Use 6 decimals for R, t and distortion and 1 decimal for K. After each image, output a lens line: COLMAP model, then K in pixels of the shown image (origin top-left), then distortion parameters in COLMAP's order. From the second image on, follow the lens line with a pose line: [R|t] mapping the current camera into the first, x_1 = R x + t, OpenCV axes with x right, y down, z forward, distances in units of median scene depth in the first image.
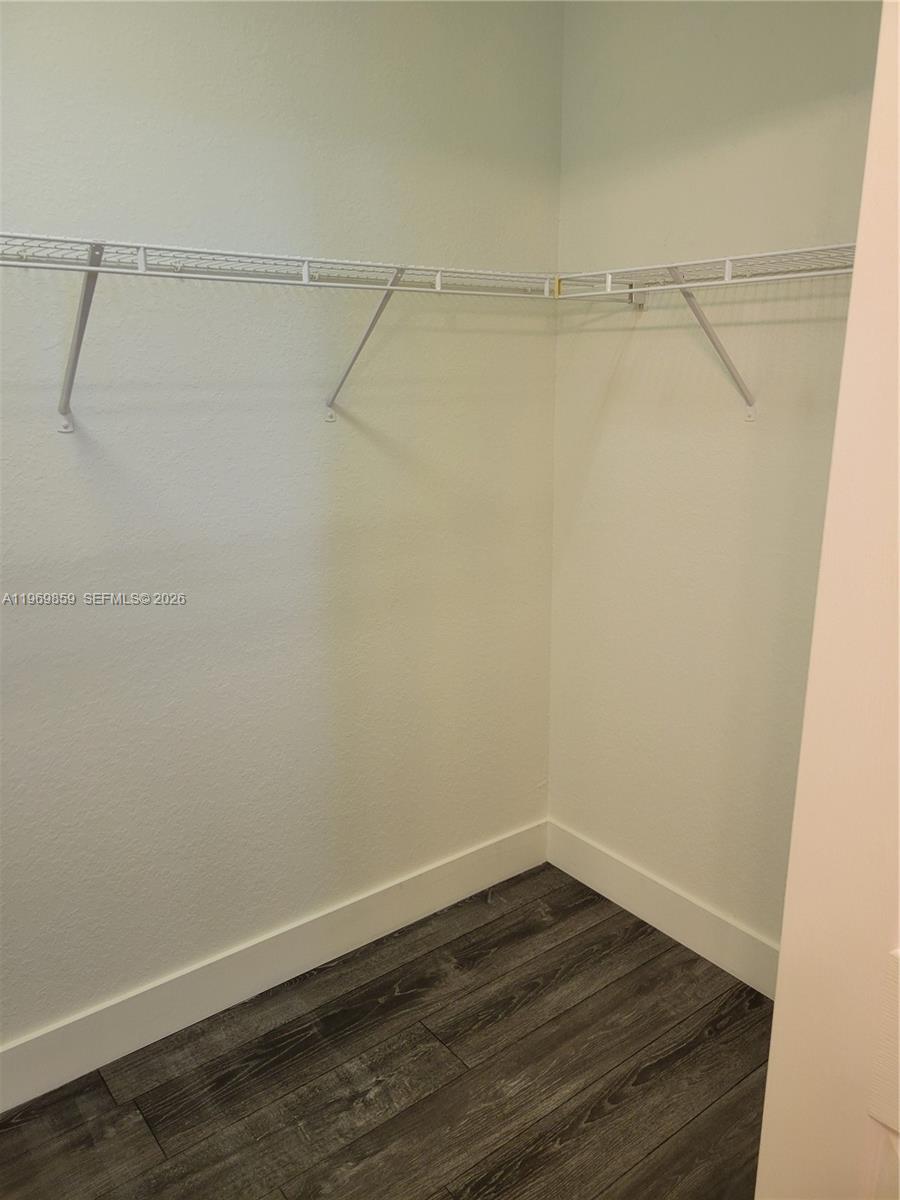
lens RADIAL K [[914.1, 0, 451.3], [0, 914.1, 610.1], [0, 0, 1]] dist [0.062163, -0.006318]
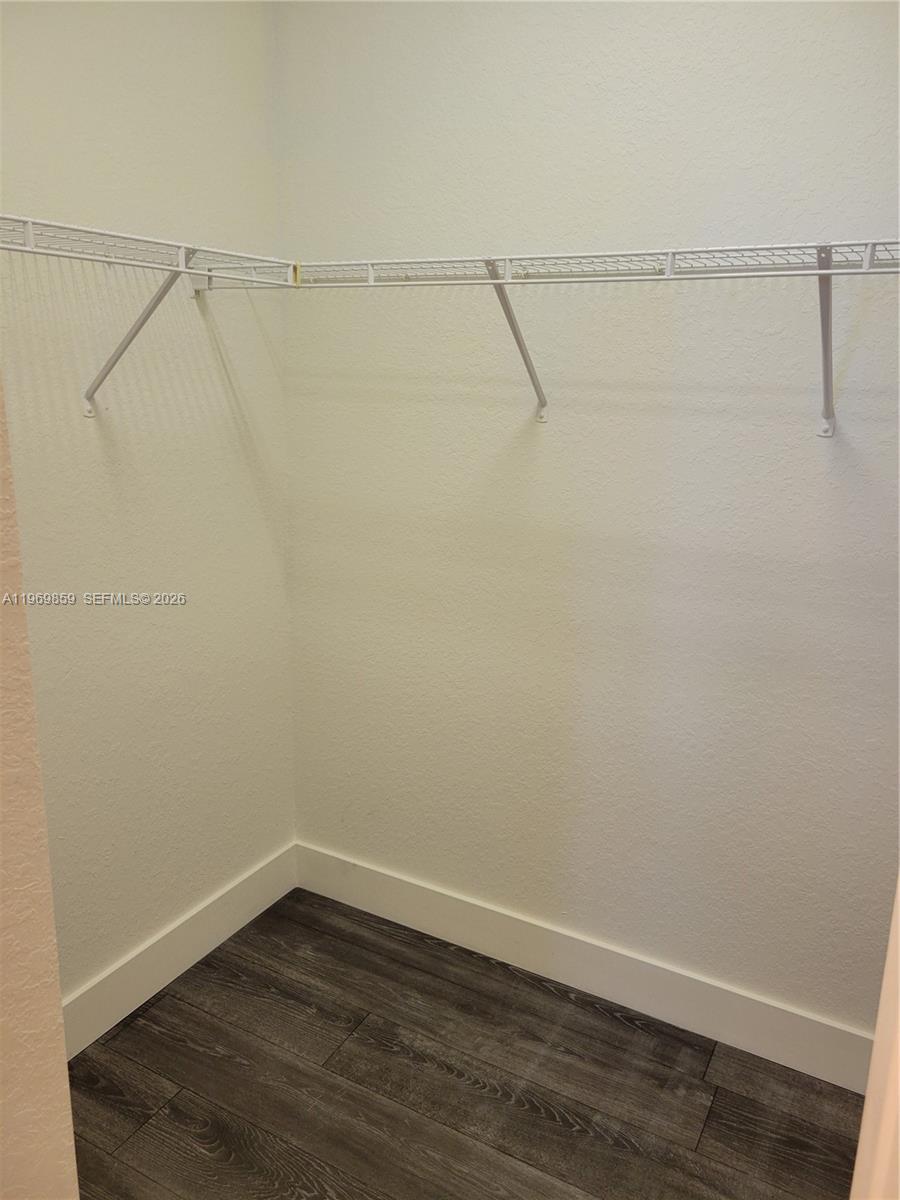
lens RADIAL K [[900.3, 0, 450.0], [0, 900.3, 600.0], [0, 0, 1]] dist [0.046149, -0.012883]
pose [[0.406053, 0.246171, -0.880069, 0.315026], [-0.259545, 0.954443, 0.147224, -0.060013], [0.876218, 0.168637, 0.451447, 0.221860]]
